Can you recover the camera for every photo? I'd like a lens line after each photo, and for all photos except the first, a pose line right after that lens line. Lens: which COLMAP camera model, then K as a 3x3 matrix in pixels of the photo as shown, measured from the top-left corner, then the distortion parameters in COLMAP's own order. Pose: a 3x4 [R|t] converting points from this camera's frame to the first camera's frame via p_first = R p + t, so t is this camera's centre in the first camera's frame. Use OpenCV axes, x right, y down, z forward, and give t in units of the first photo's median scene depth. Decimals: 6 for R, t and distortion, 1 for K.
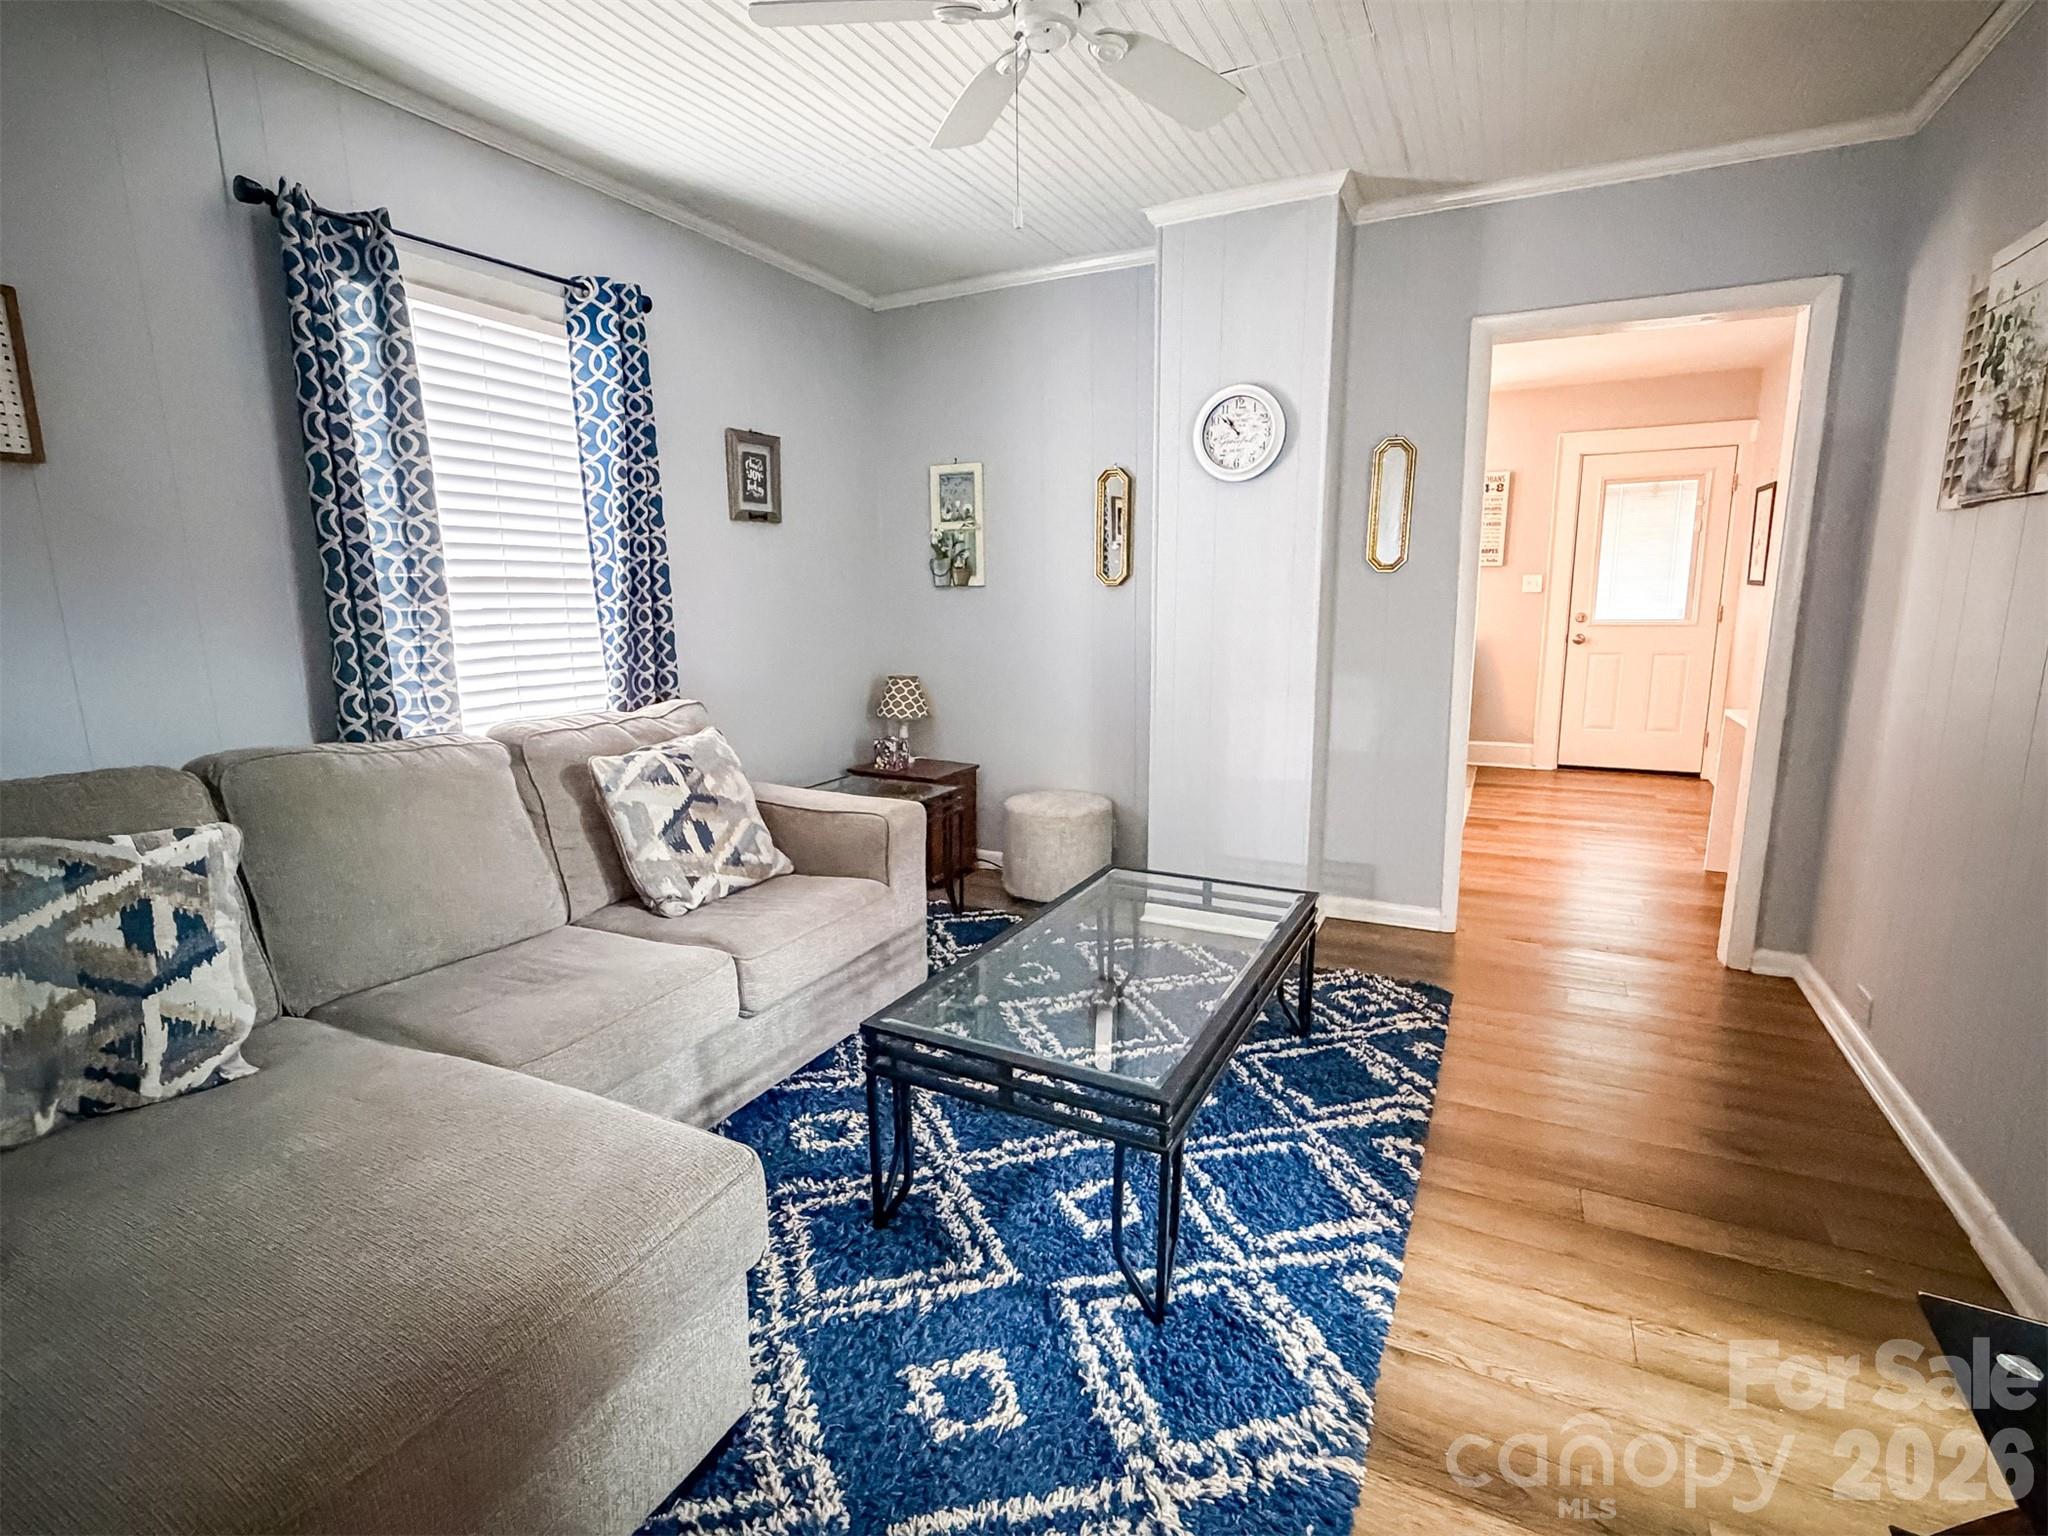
lens RADIAL K [[964.3, 0, 1025.3], [0, 964.3, 763.6], [0, 0, 1]] dist [-0.001452, -0.000159]
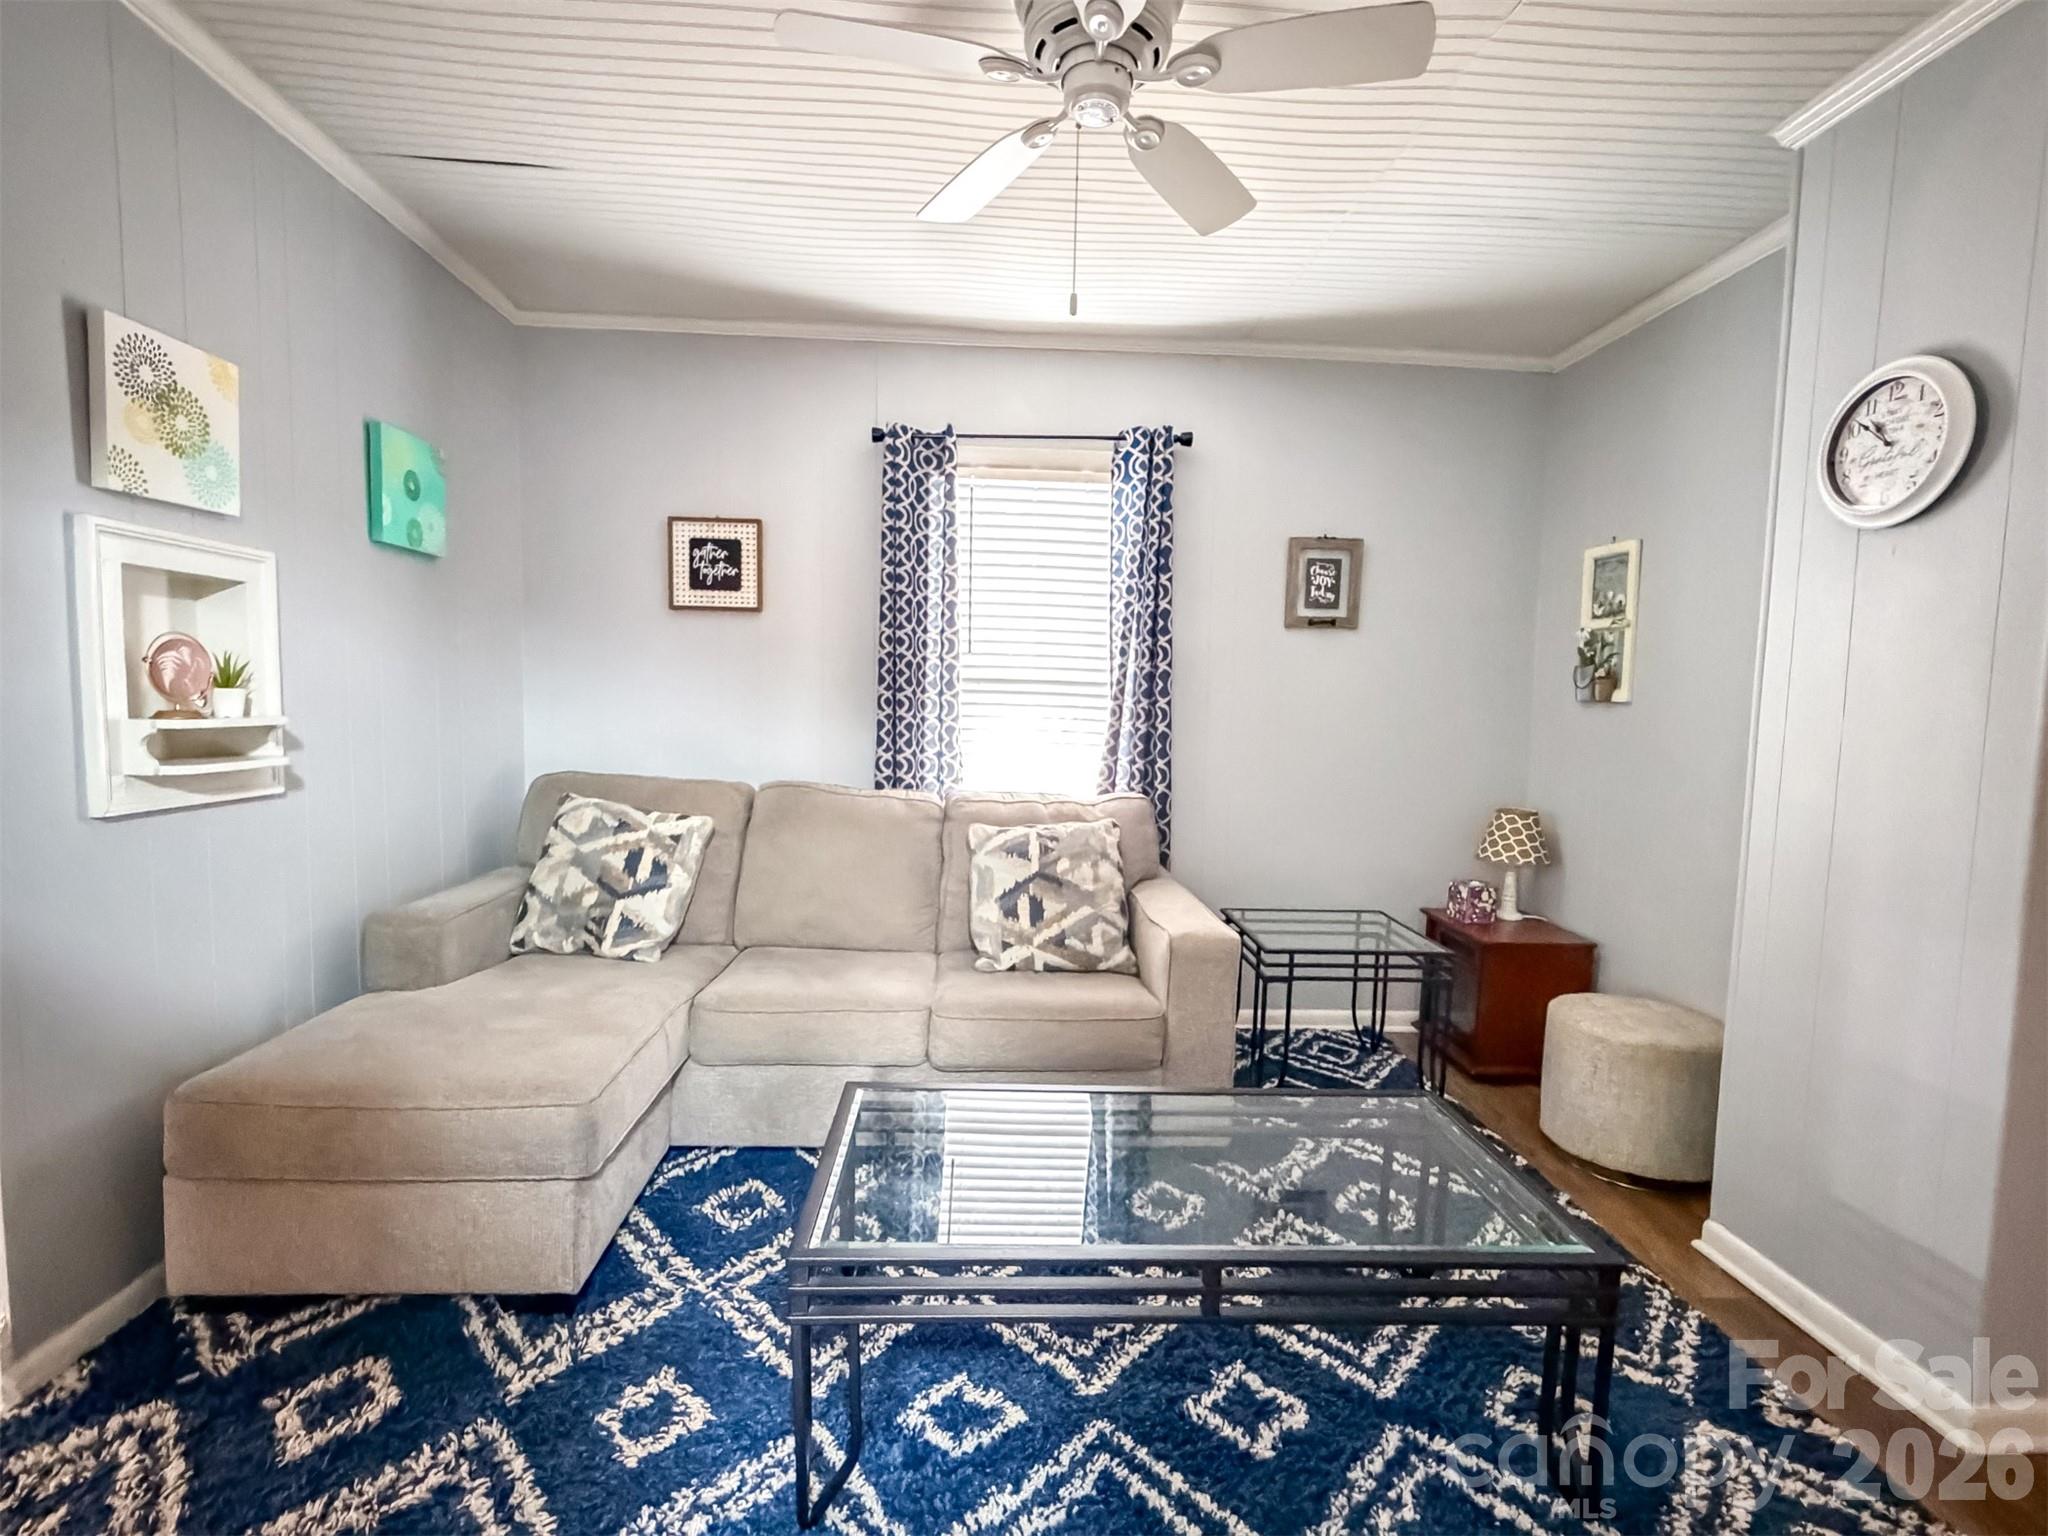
lens RADIAL K [[962.6, 0, 1020.7], [0, 962.6, 766.9], [0, 0, 1]] dist [-0.001695, 0.000117]
pose [[0.497213, 0.089278, -0.863023, 0.577908], [-0.183387, 0.983033, -0.003962, -0.077281], [0.848026, 0.160237, 0.505150, 0.392158]]
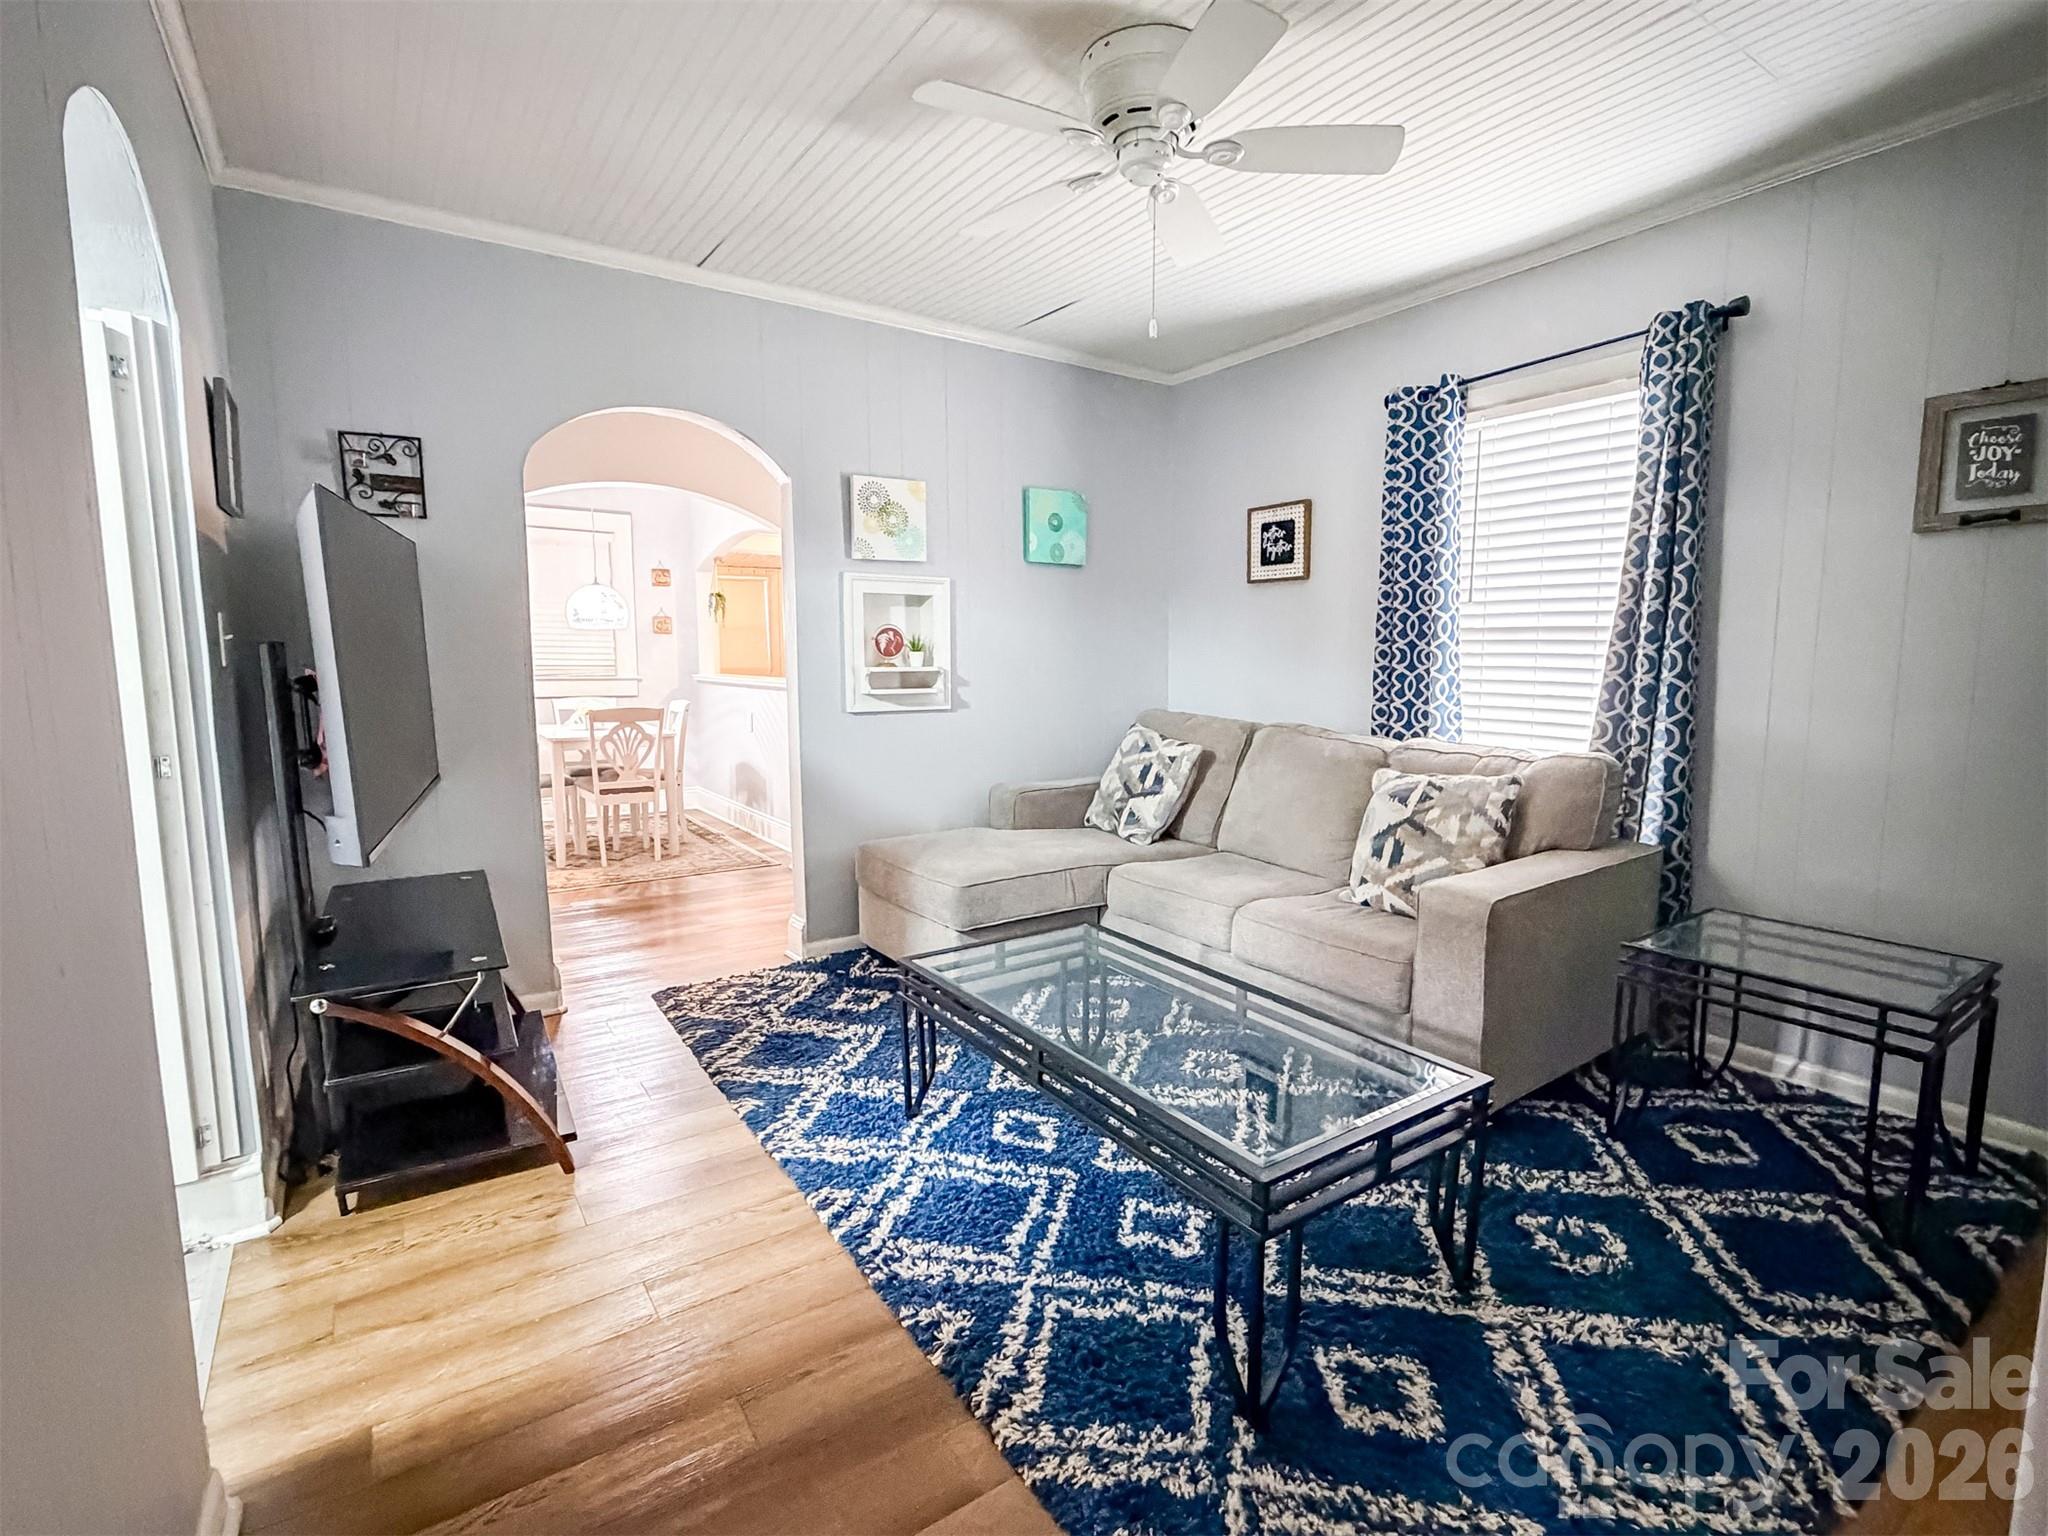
lens RADIAL K [[959.5, 0, 1021.0], [0, 959.5, 765.9], [0, 0, 1]] dist [-0.001559, -0.000250]
pose [[-0.483190, 0.115228, -0.867900, 0.819989], [-0.148772, 0.966079, 0.211089, -0.191654], [0.862783, 0.231115, -0.449657, 1.072629]]
